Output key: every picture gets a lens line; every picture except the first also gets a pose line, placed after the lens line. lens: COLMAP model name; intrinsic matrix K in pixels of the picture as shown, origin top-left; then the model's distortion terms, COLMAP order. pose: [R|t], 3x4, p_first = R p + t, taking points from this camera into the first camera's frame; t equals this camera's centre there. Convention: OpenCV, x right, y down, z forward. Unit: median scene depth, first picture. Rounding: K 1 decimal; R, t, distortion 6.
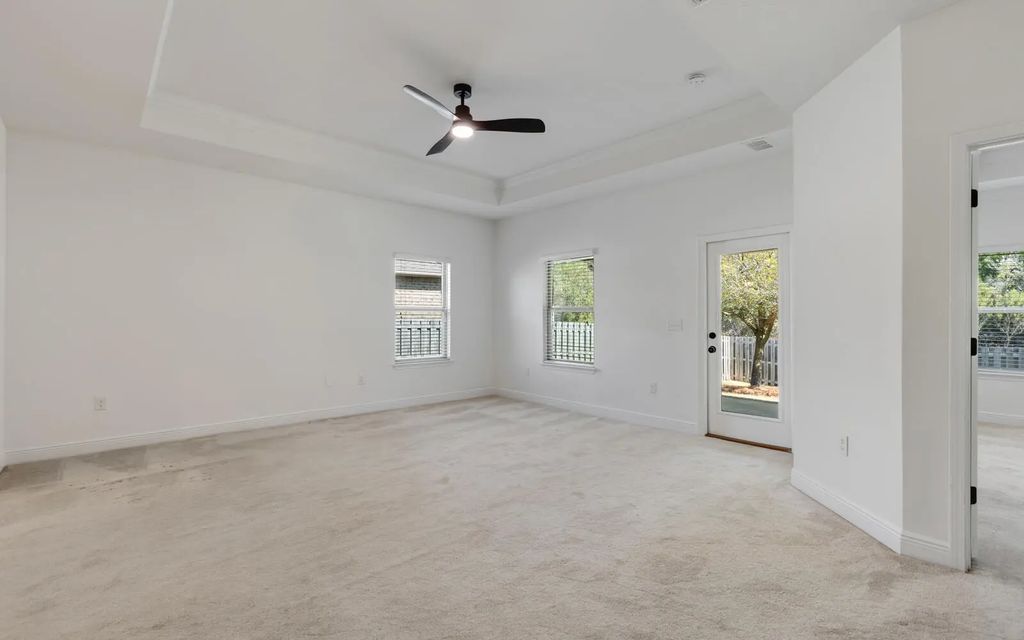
lens RADIAL K [[460.9, 0, 512.0], [0, 460.9, 320.0], [0, 0, 1]] dist [0.000067, 0.000023]
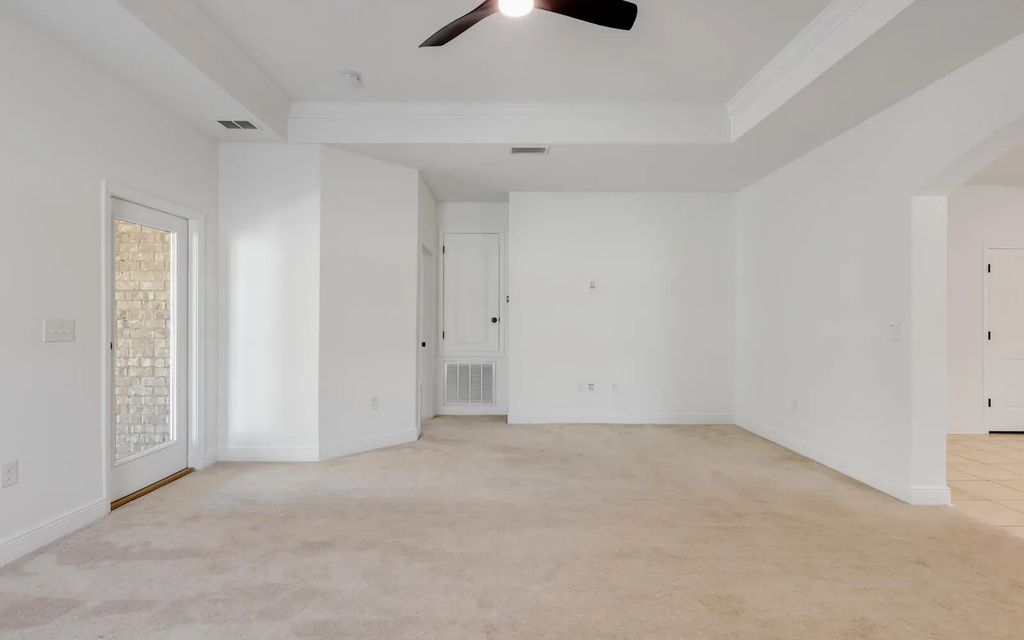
lens RADIAL K [[460.9, 0, 512.0], [0, 460.9, 320.0], [0, 0, 1]] dist [0.000067, 0.000023]
pose [[-0.739810, -0.001689, 0.672814, -0.460082], [-0.005056, 0.999983, -0.003049, -0.002362], [-0.672797, -0.005657, -0.739805, 1.313140]]
